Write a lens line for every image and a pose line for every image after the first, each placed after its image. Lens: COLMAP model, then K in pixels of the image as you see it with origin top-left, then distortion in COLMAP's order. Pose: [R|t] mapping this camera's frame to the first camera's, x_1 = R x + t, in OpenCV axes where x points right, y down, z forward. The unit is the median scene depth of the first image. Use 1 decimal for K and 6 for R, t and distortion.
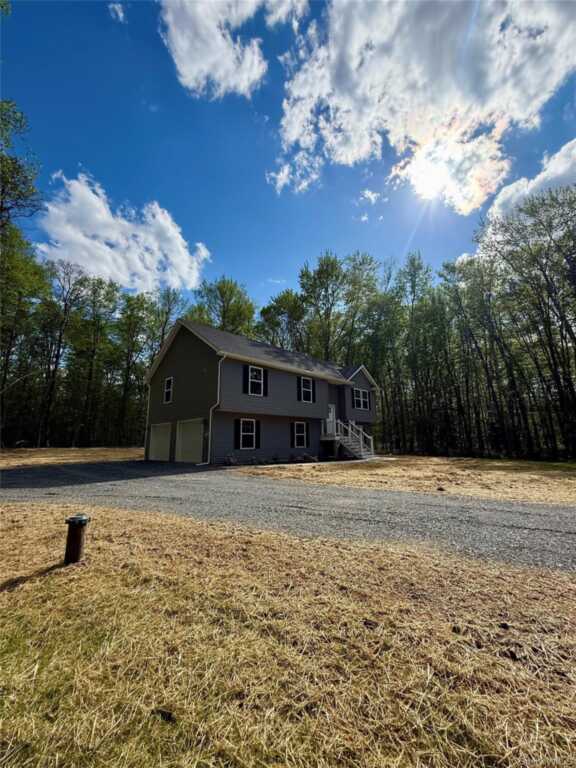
lens RADIAL K [[312.6, 0, 291.9], [0, 312.6, 384.9], [0, 0, 1]] dist [-0.000526, -0.000045]
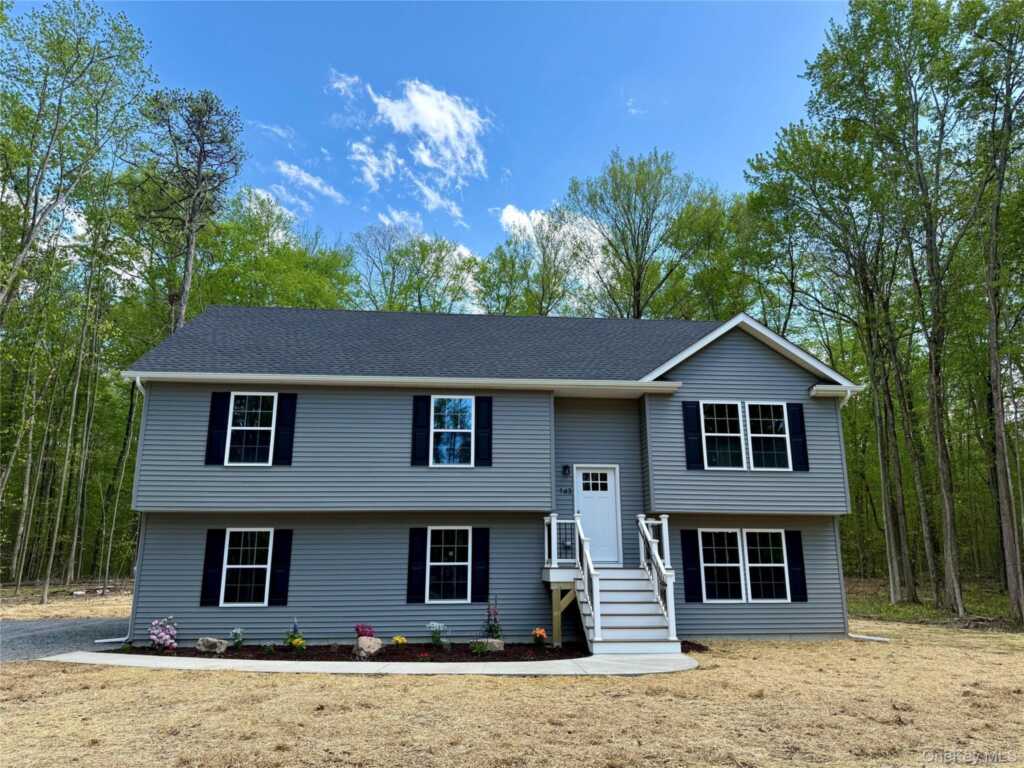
lens RADIAL K [[706.9, 0, 512.0], [0, 706.9, 384.0], [0, 0, 1]] dist [0.093714, -0.154486]
pose [[0.754967, -0.135924, -0.641522, 0.433319], [0.113163, 0.990611, -0.076713, 0.023173], [0.645925, -0.014681, 0.763260, 0.330105]]
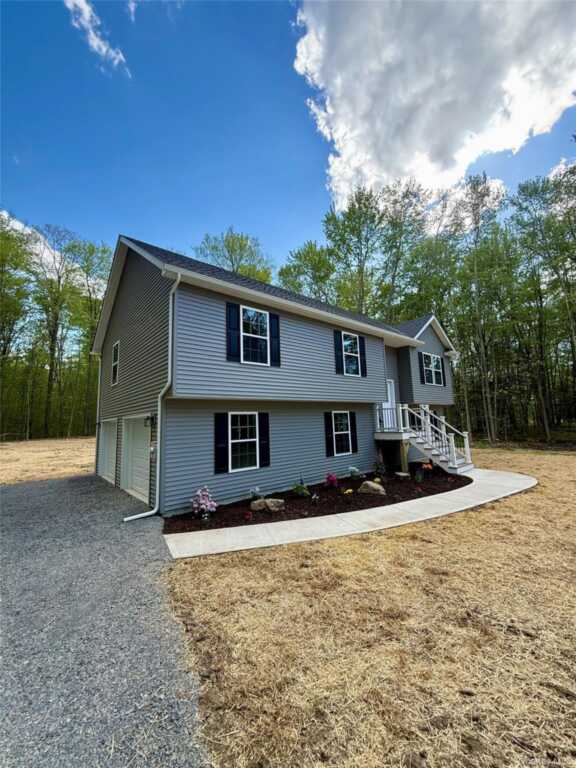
lens RADIAL K [[312.6, 0, 291.9], [0, 312.6, 384.9], [0, 0, 1]] dist [-0.000526, -0.000045]
pose [[0.995993, -0.032881, -0.083172, -0.010356], [0.038645, 0.996891, 0.068669, 0.020440], [0.080656, -0.071608, 0.994166, 0.308520]]
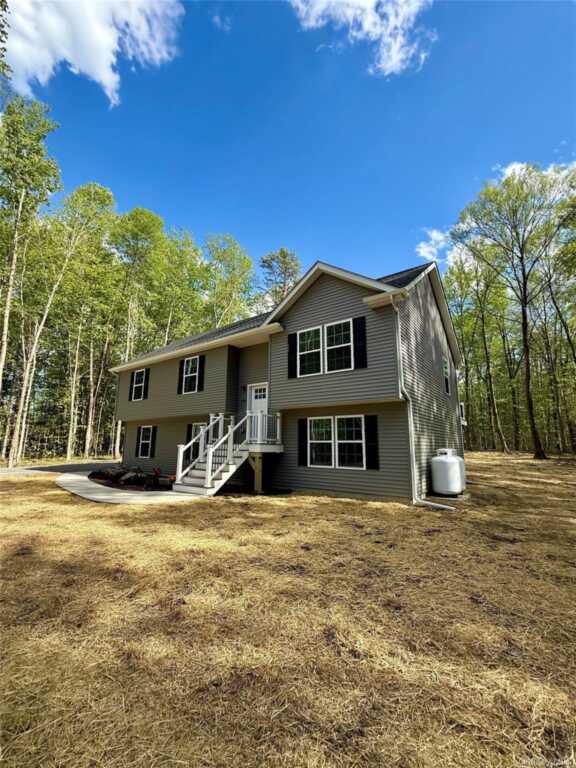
lens RADIAL K [[312.6, 0, 291.9], [0, 312.6, 384.9], [0, 0, 1]] dist [-0.000526, -0.000045]
pose [[0.143974, -0.163360, -0.976005, 0.530456], [0.183684, 0.973552, -0.135853, 0.121760], [0.972385, -0.159717, 0.170173, 0.793765]]
